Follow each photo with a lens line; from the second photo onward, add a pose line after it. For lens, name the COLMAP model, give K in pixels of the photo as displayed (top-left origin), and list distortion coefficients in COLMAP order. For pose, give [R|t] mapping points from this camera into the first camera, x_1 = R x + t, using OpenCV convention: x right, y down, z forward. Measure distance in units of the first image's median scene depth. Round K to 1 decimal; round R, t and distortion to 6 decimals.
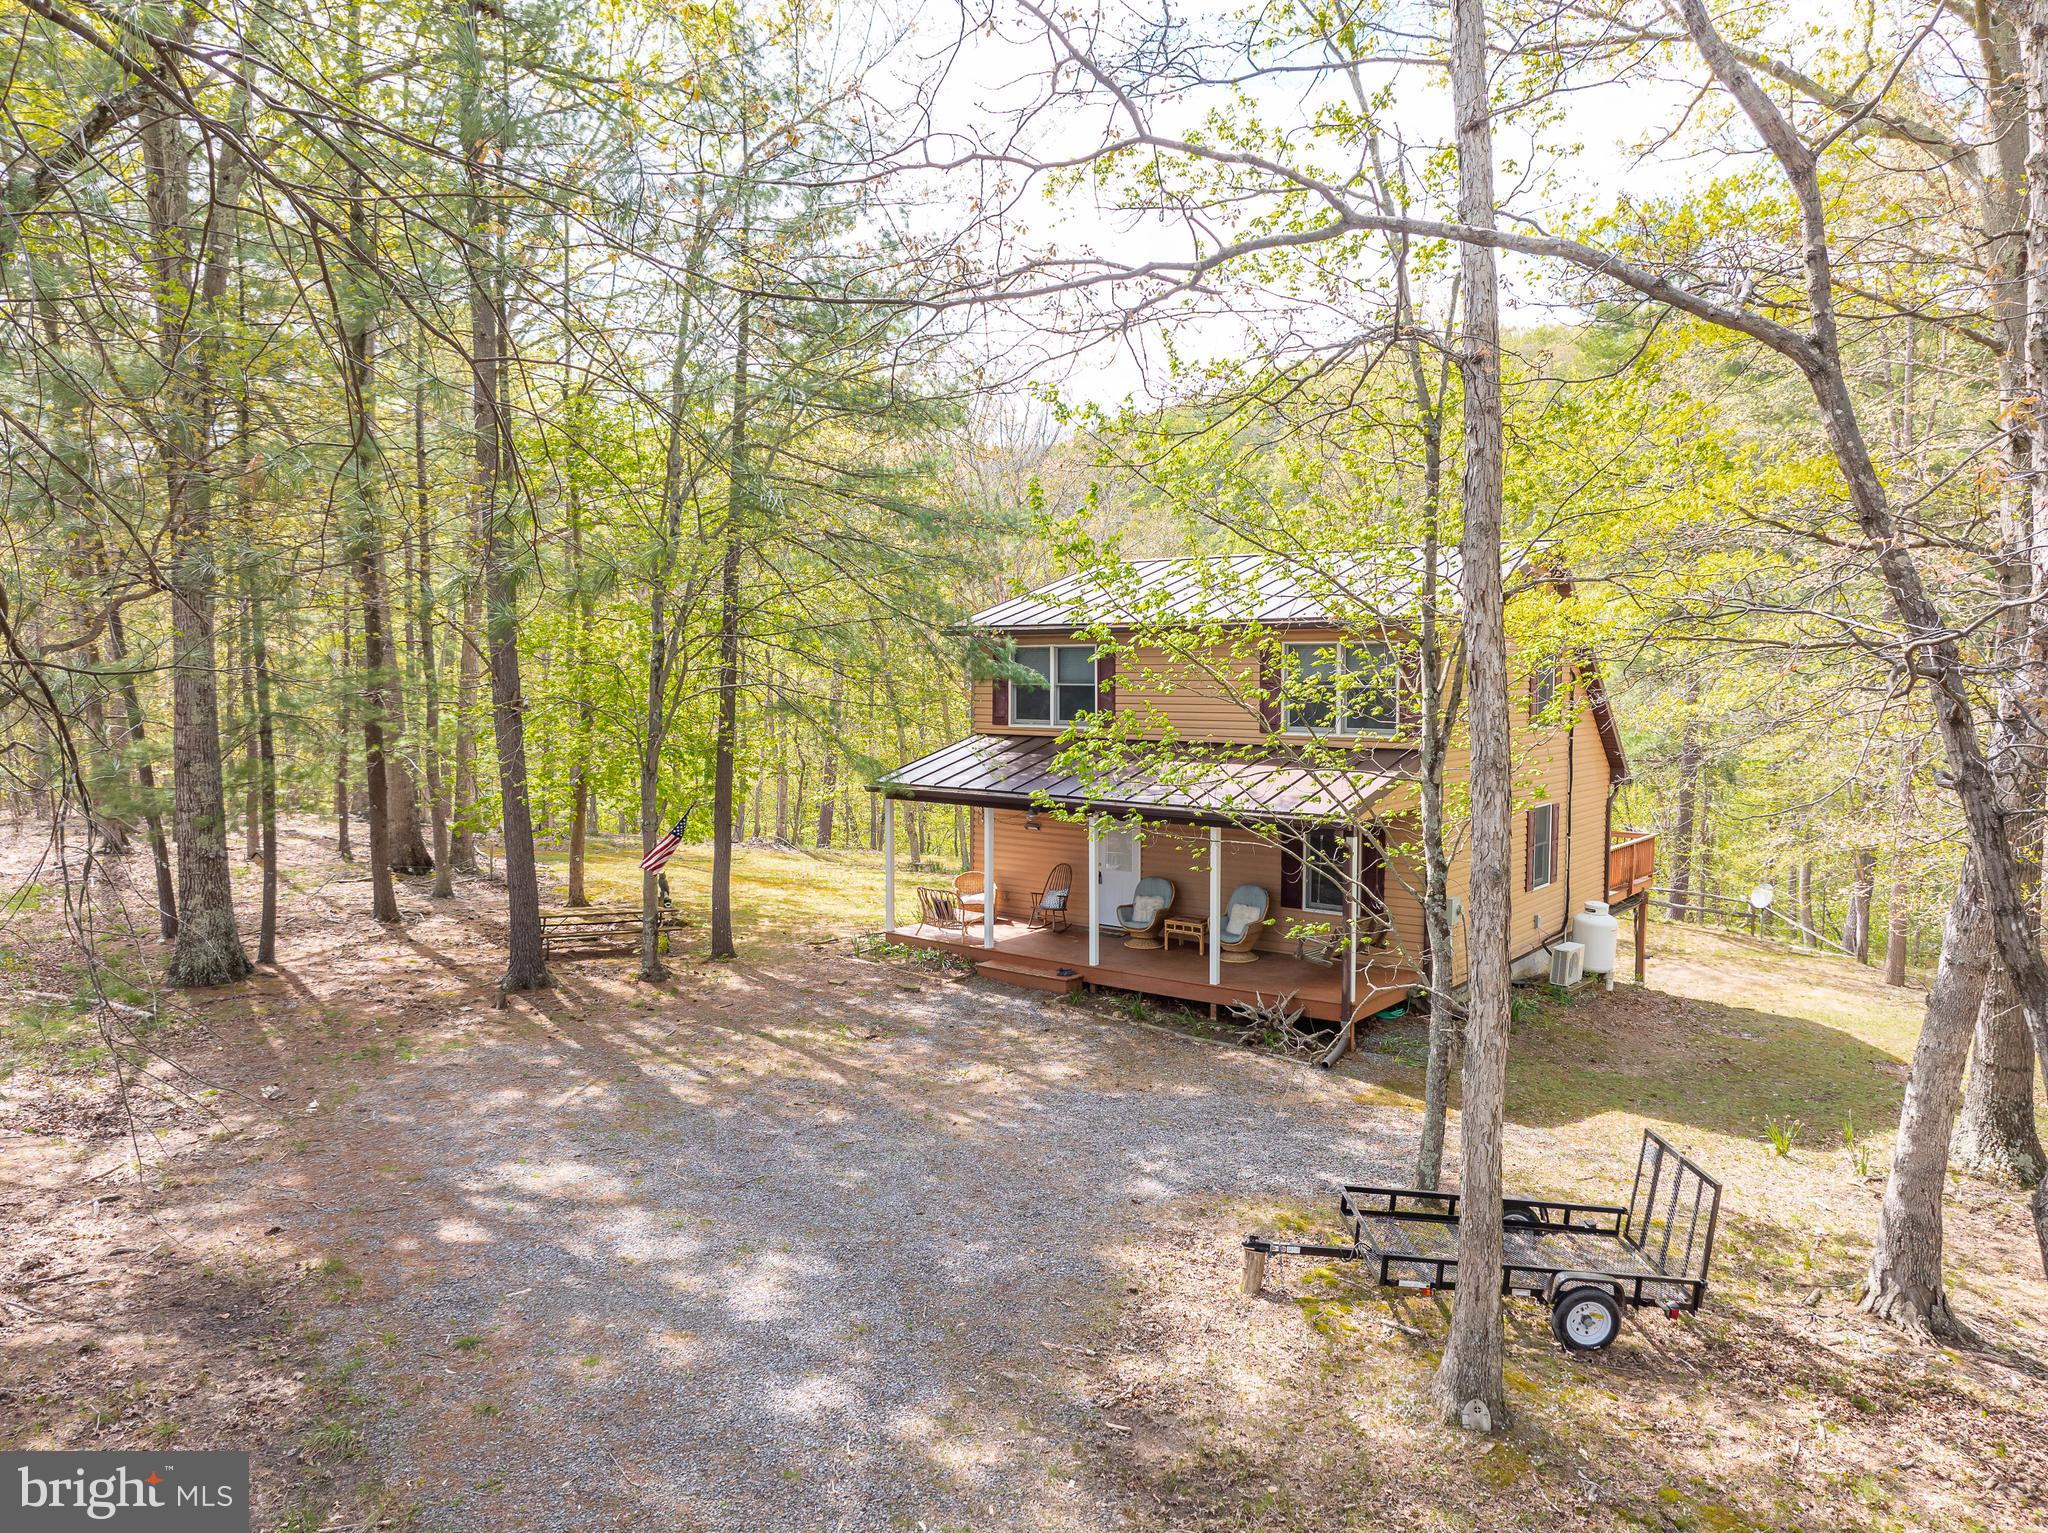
lens RADIAL K [[1457.5, 0, 1016.5], [0, 1457.5, 767.4], [0, 0, 1]] dist [-0.052235, 0.021462]
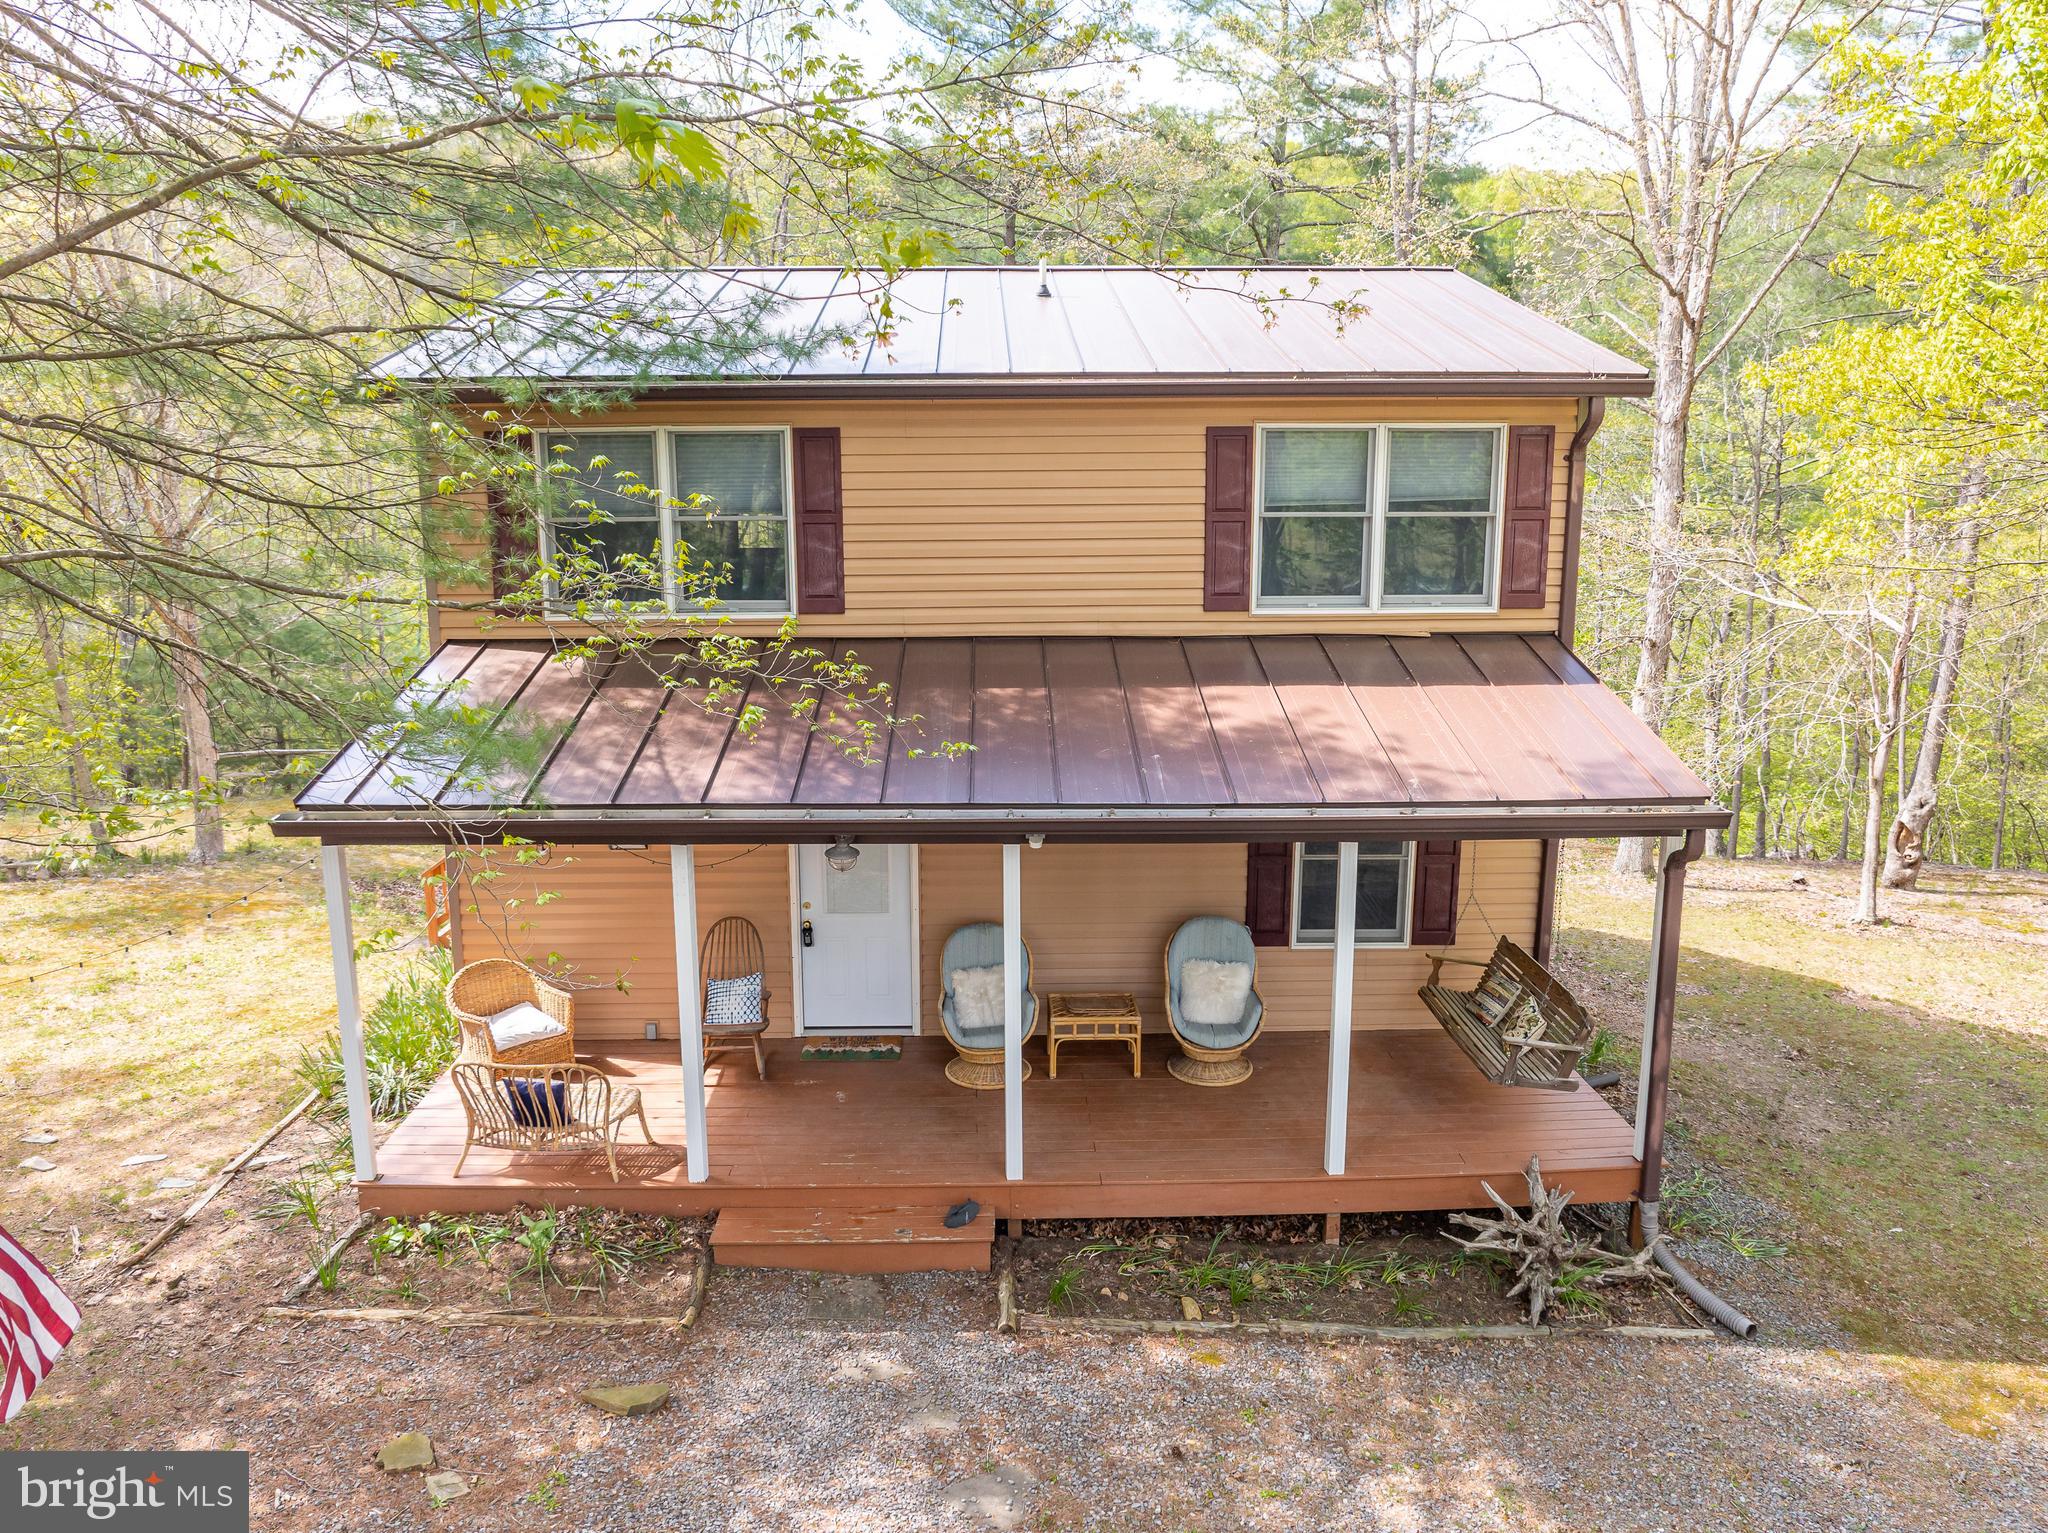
lens RADIAL K [[1457.5, 0, 1028.4], [0, 1457.5, 768.2], [0, 0, 1]] dist [-0.052235, 0.021462]
pose [[0.764083, -0.123081, 0.633268, -0.194928], [0.047261, 0.989673, 0.135327, -0.040292], [-0.643384, -0.073472, 0.762009, 0.660919]]
